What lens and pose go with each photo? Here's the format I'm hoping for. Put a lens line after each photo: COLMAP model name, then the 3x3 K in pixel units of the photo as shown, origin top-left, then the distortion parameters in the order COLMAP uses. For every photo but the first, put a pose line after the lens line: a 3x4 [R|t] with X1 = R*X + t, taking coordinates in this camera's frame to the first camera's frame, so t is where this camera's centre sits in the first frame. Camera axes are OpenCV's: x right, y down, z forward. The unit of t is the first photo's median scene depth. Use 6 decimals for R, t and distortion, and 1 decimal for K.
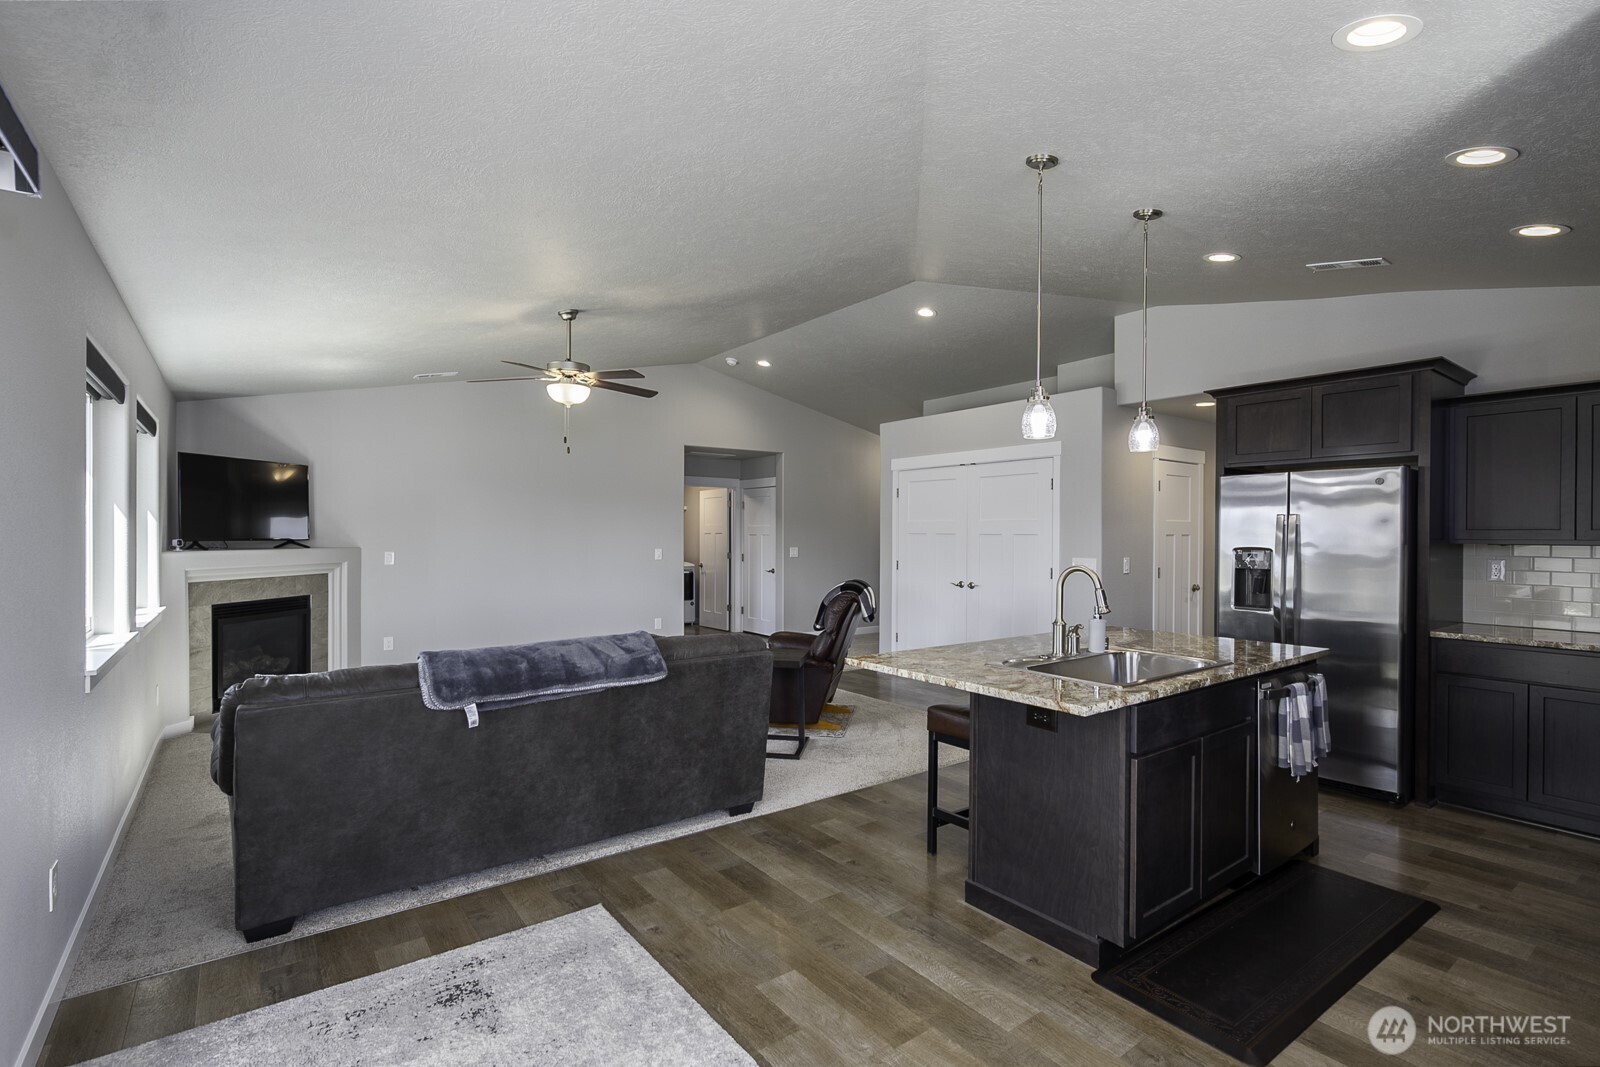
lens RADIAL K [[762.5, 0, 799.6], [0, 762.5, 534.9], [0, 0, 1]] dist [0.003329, -0.003347]
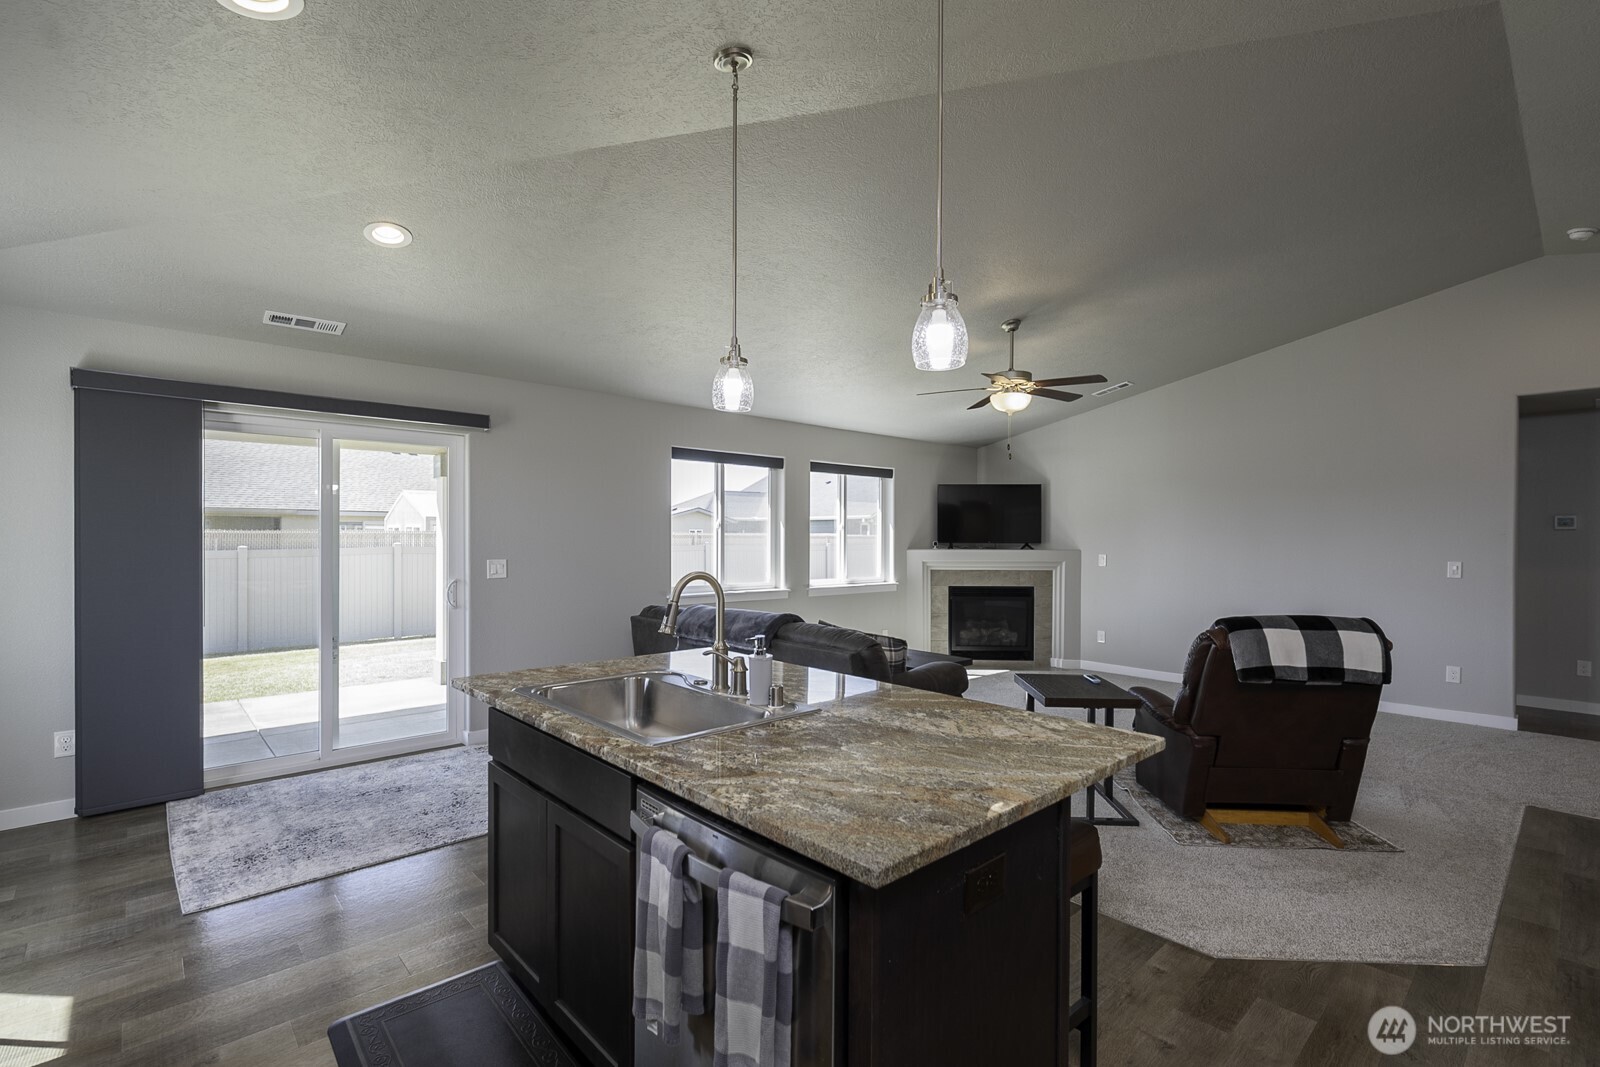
lens RADIAL K [[733.9, 0, 790.6], [0, 733.9, 540.7], [0, 0, 1]] dist [-0.007496, 0.001362]
pose [[0.090764, 0.003400, -0.995867, 0.624029], [-0.005601, 0.999980, 0.002904, 0.002033], [0.995857, 0.005314, 0.090781, 0.580038]]
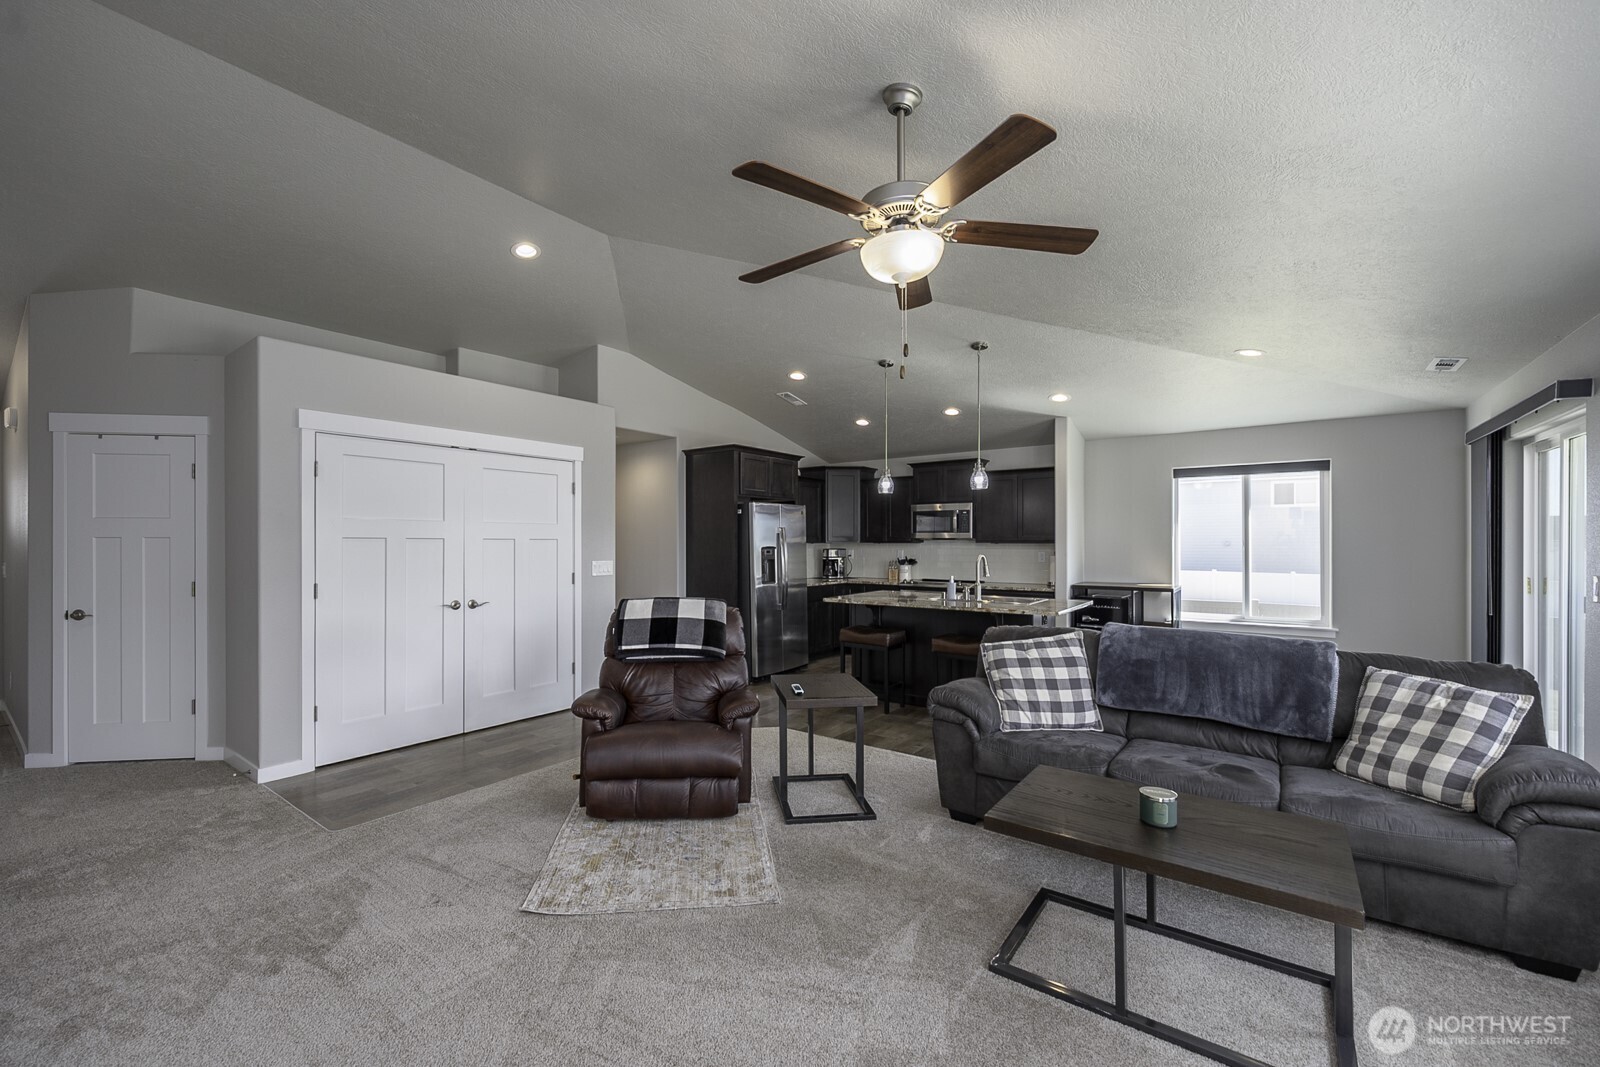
lens RADIAL K [[653.8, 0, 797.7], [0, 653.8, 539.5], [0, 0, 1]] dist [-0.003827, 0.000210]
pose [[-0.296250, -0.001312, 0.955110, -0.654699], [-0.000193, 0.999999, 0.001313, -0.001292], [-0.955111, 0.000205, -0.296250, 1.120452]]
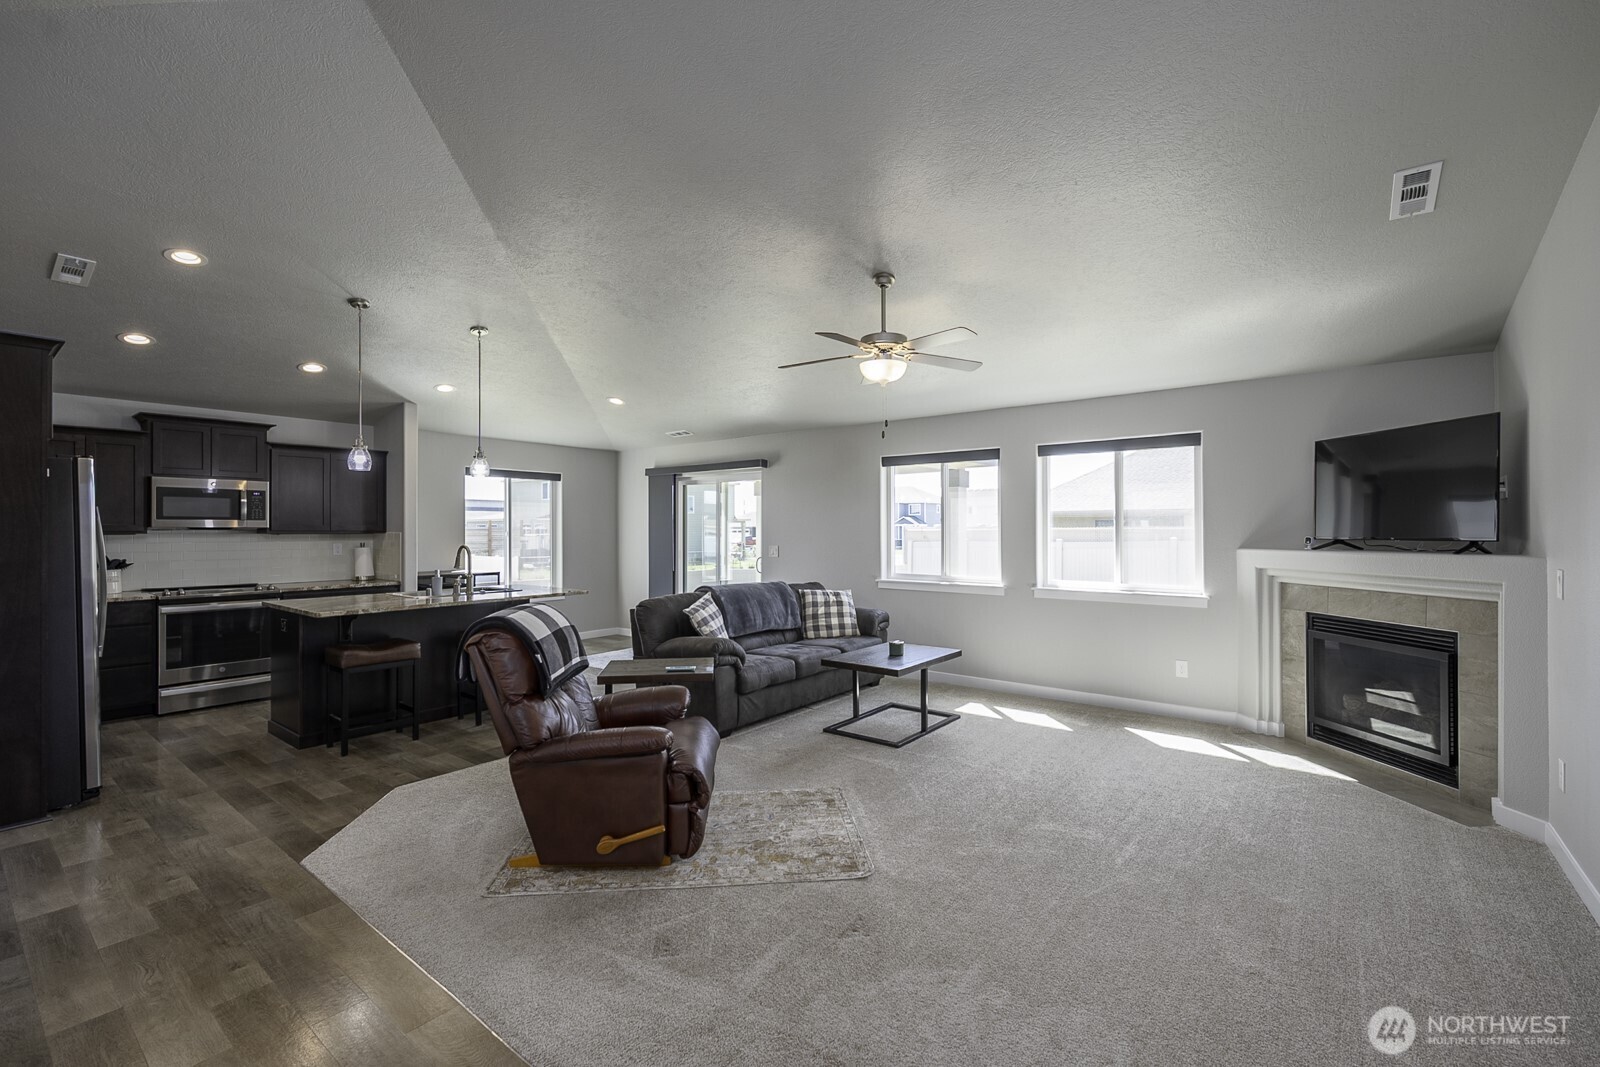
lens RADIAL K [[668.8, 0, 799.4], [0, 668.8, 533.5], [0, 0, 1]] dist [-0.003957, -0.000654]
pose [[-0.964142, -0.001748, -0.265379, -0.006584], [-0.002787, 0.999990, 0.003537, 0.000765], [0.265370, 0.004150, -0.964138, 1.616511]]
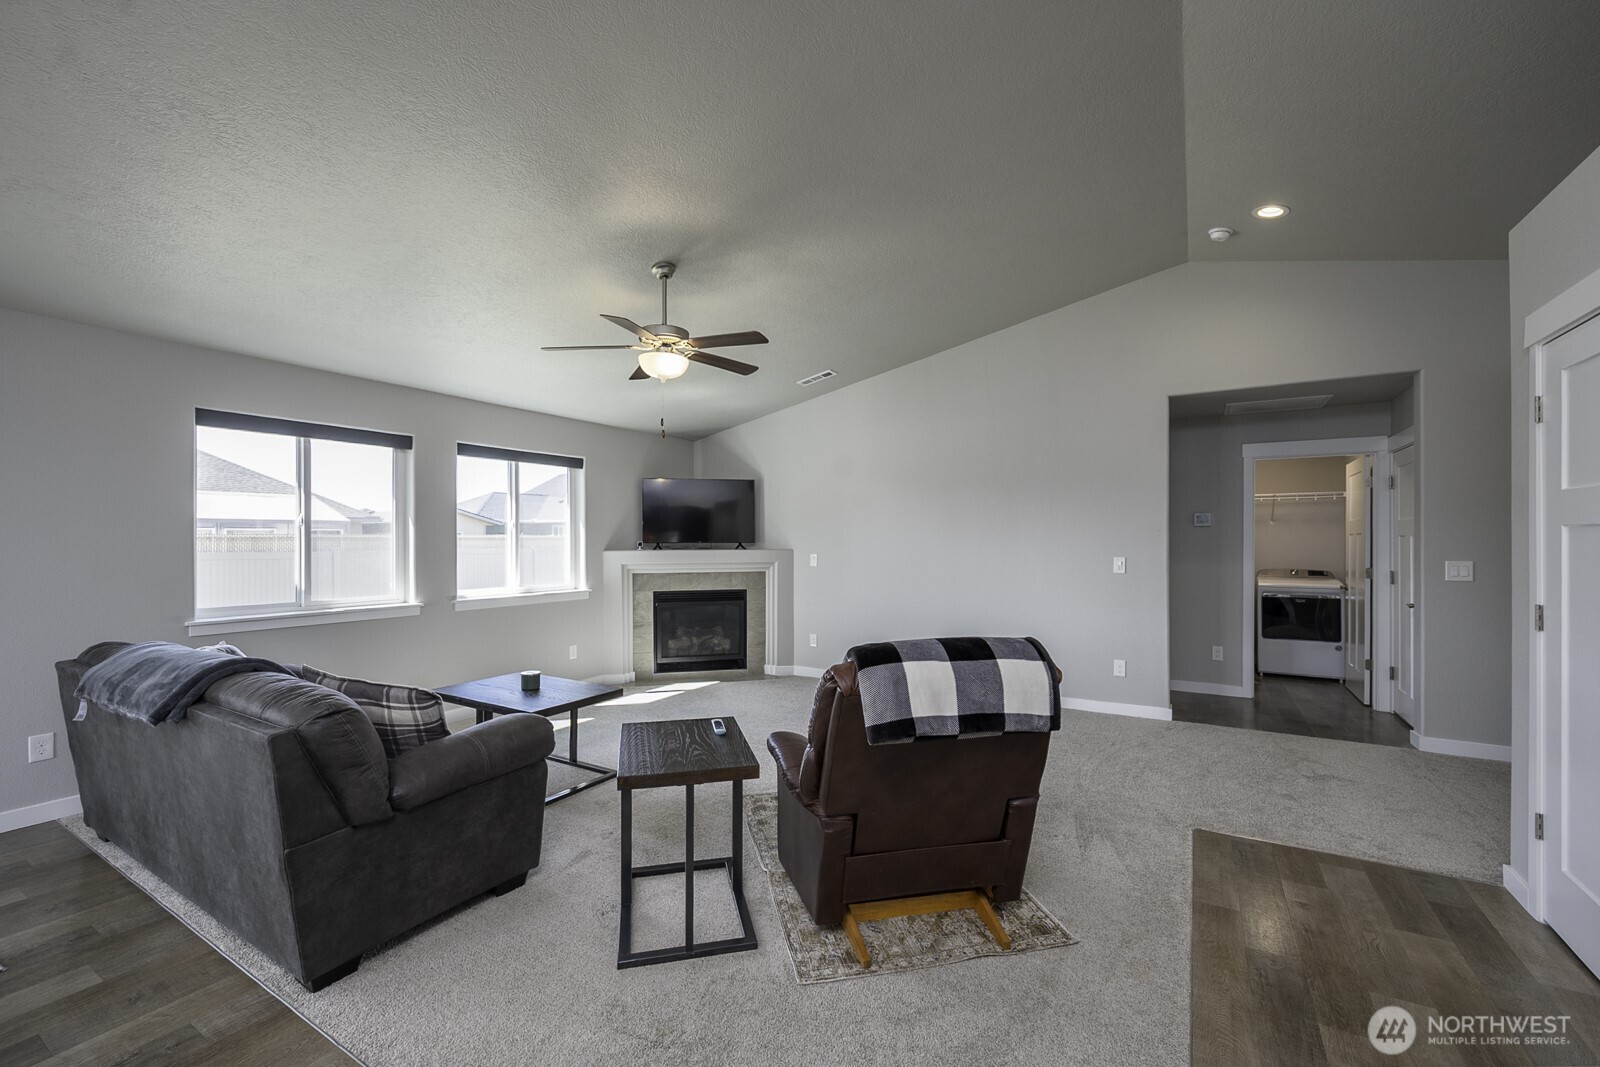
lens RADIAL K [[668.8, 0, 799.2], [0, 668.8, 537.1], [0, 0, 1]] dist [-0.003957, -0.000654]
pose [[0.380339, -0.005382, -0.924831, 0.401116], [0.001541, 0.999985, -0.005186, 0.004894], [0.924846, 0.000547, 0.380342, 0.810551]]
